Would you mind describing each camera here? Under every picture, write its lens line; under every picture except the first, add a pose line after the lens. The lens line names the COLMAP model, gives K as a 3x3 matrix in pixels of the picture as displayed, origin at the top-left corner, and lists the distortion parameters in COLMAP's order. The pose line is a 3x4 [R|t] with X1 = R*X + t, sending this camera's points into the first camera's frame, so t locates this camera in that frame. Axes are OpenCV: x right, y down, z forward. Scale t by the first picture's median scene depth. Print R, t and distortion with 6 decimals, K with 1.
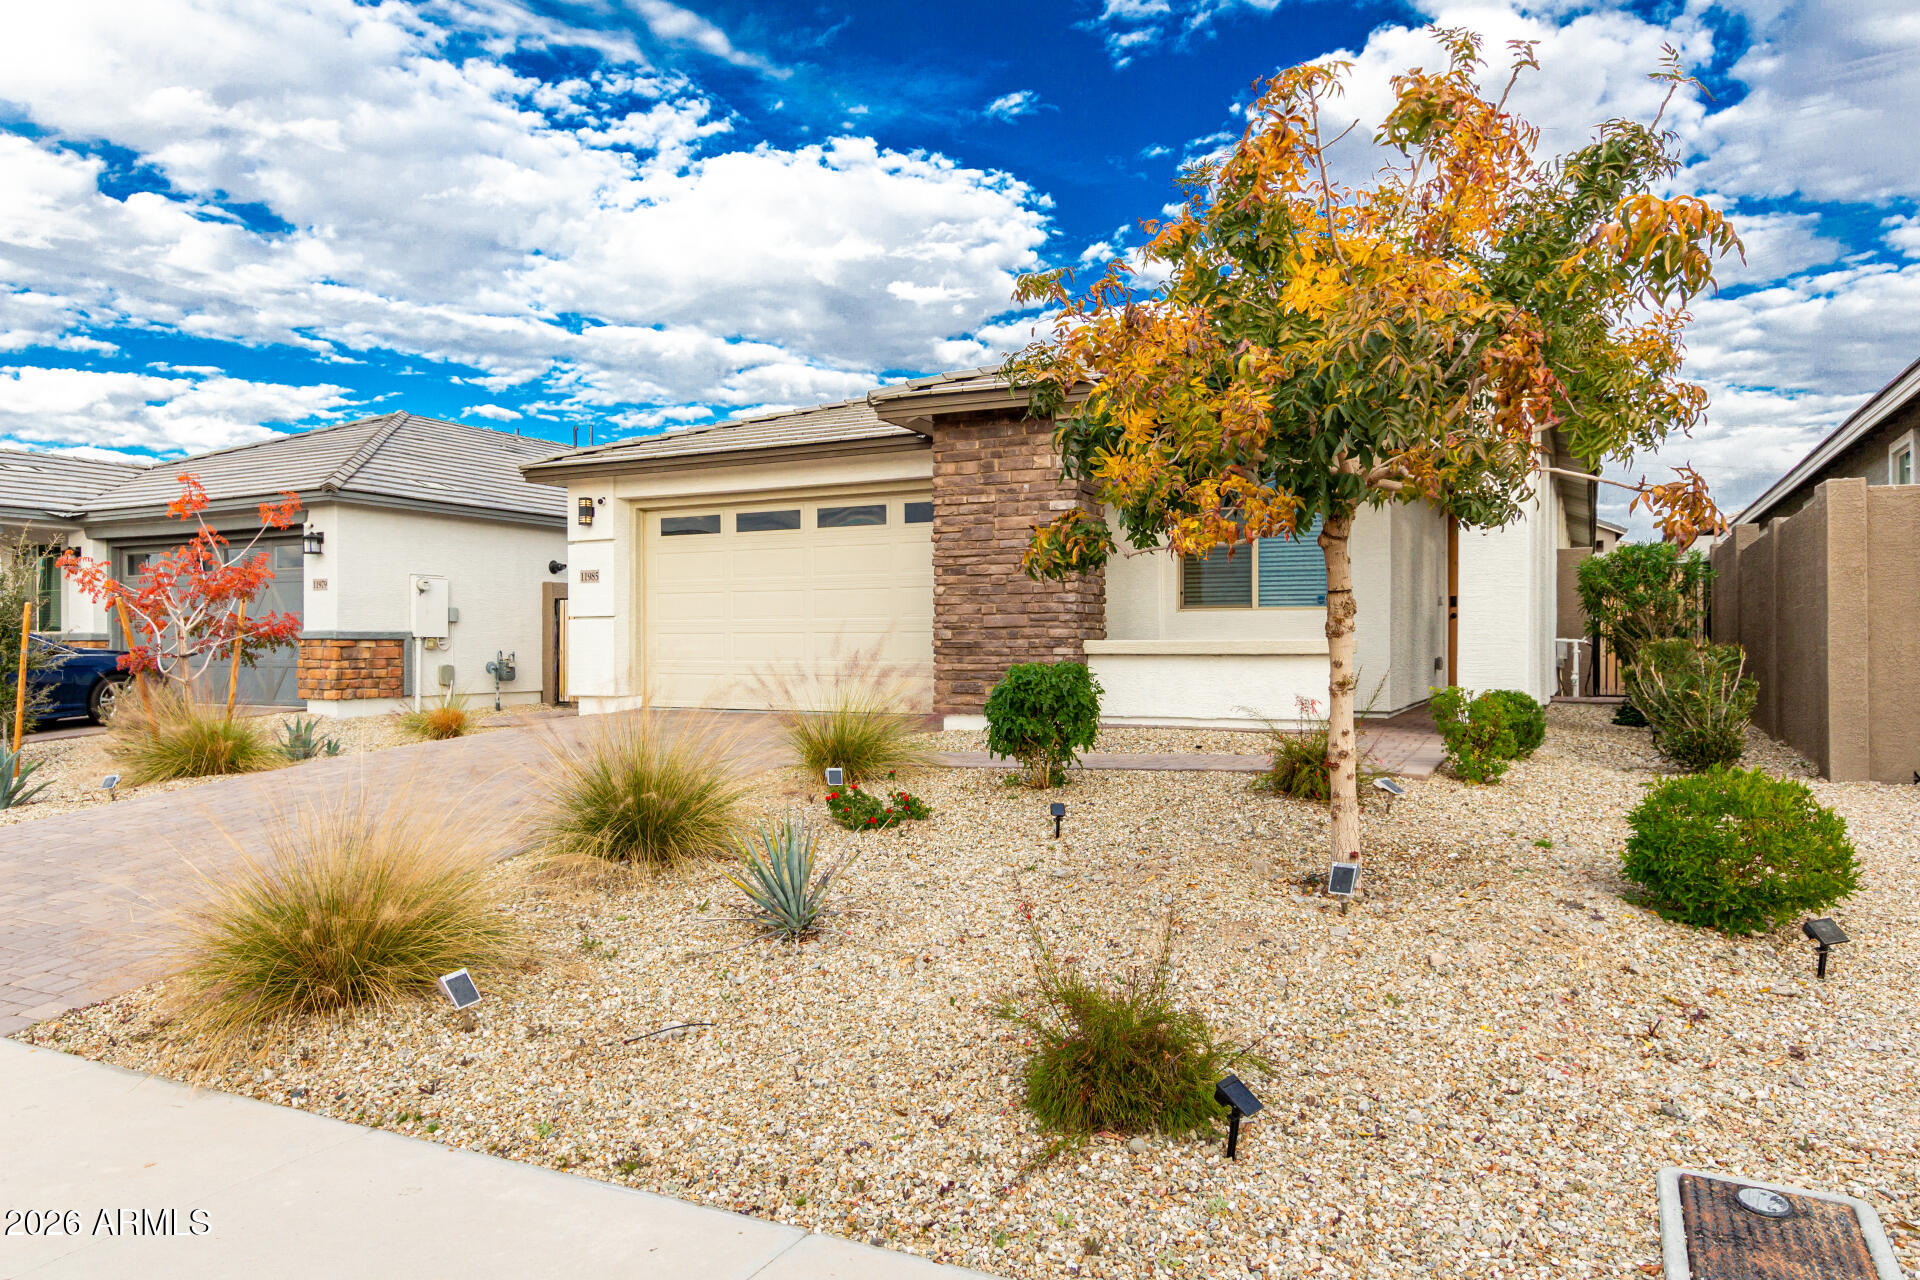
lens RADIAL K [[1238.1, 0, 953.4], [0, 1238.1, 632.5], [0, 0, 1]] dist [0.027687, 0.000711]
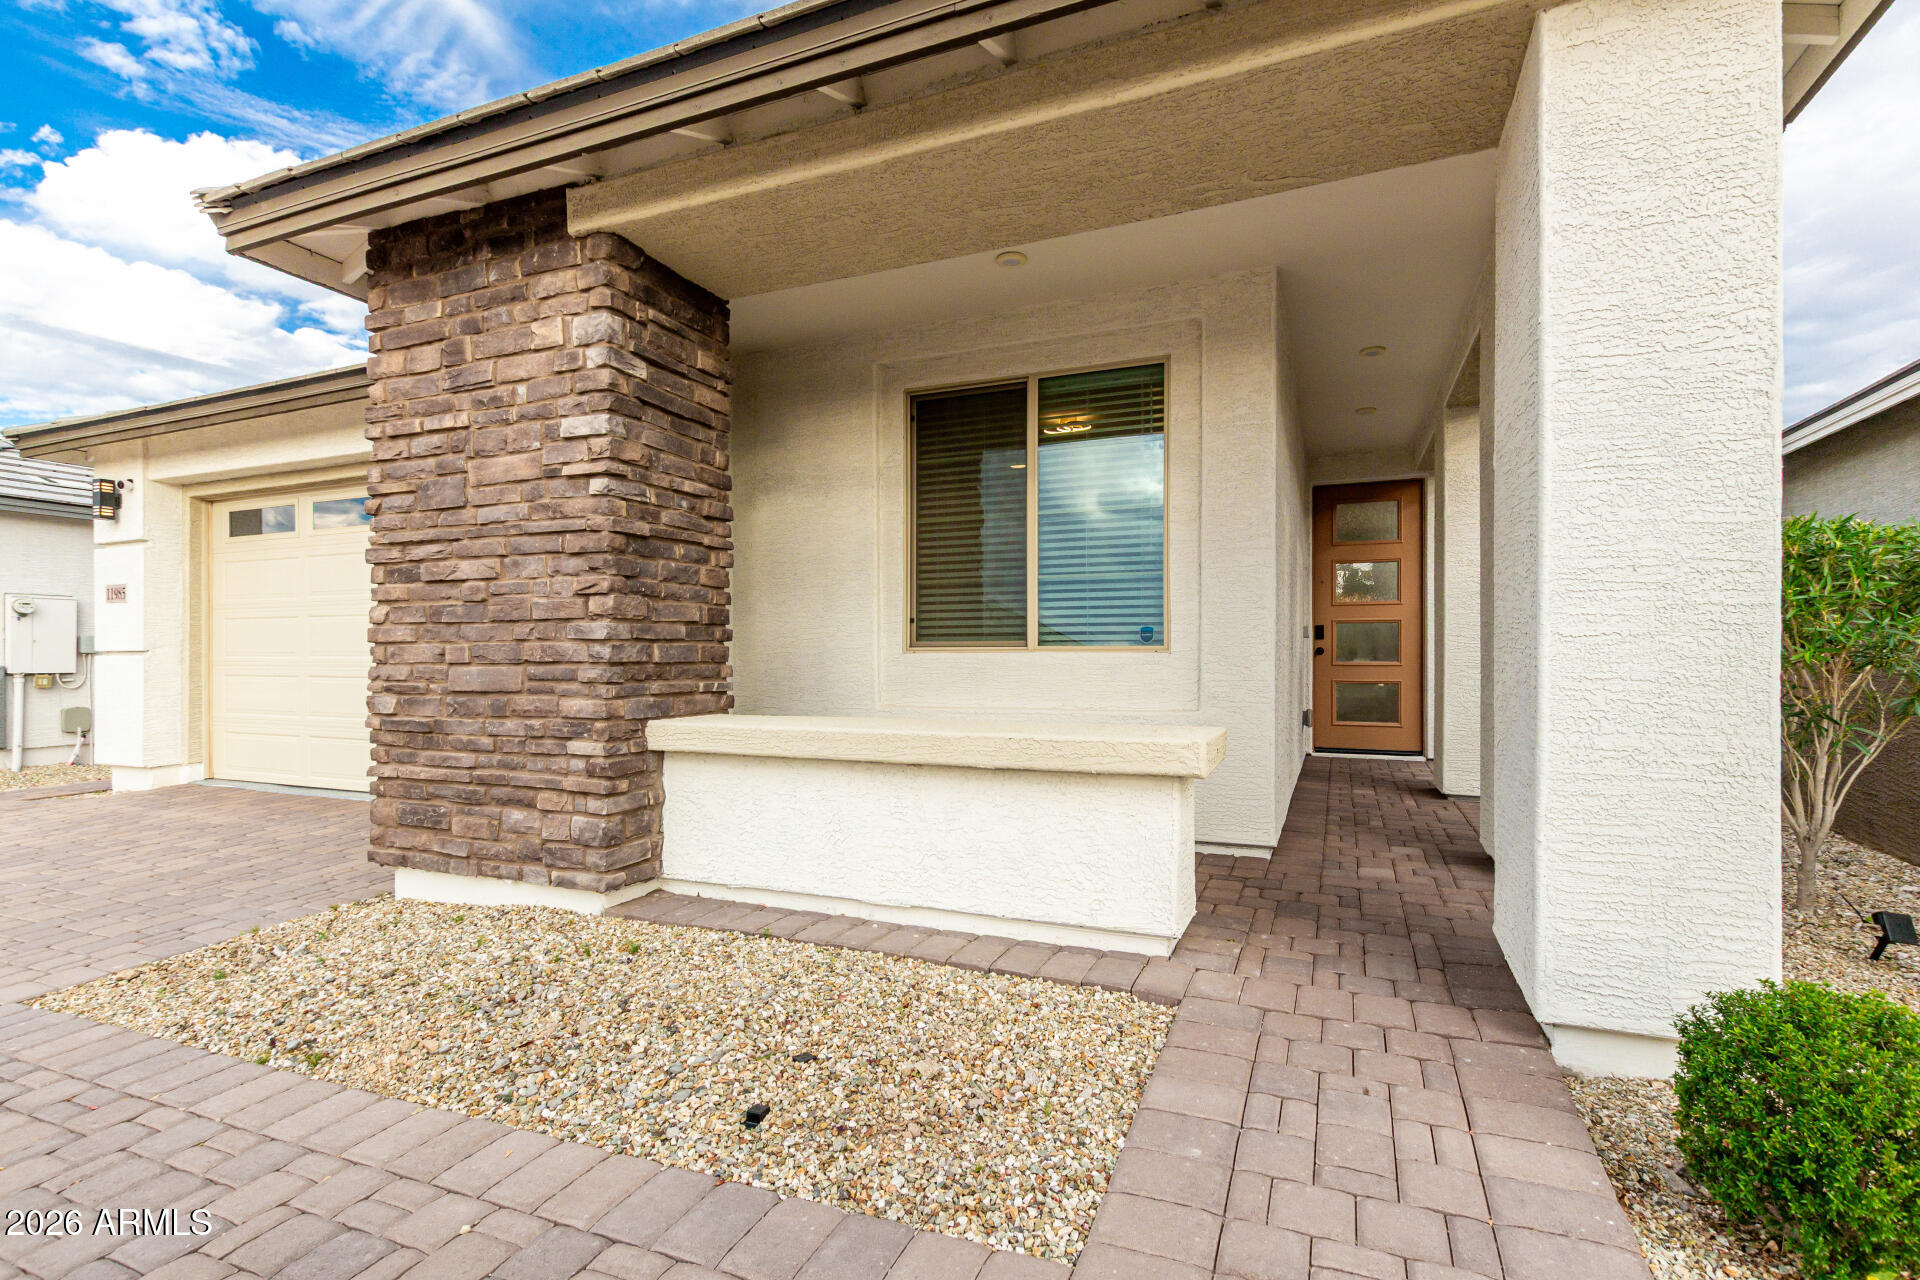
lens RADIAL K [[890.9, 0, 969.8], [0, 890.9, 650.3], [0, 0, 1]] dist [-0.001217, -0.000102]
pose [[0.996707, 0.000890, 0.081077, 0.195120], [-0.001095, 0.999996, 0.002491, -0.020998], [-0.081074, -0.002571, 0.996705, 0.639091]]
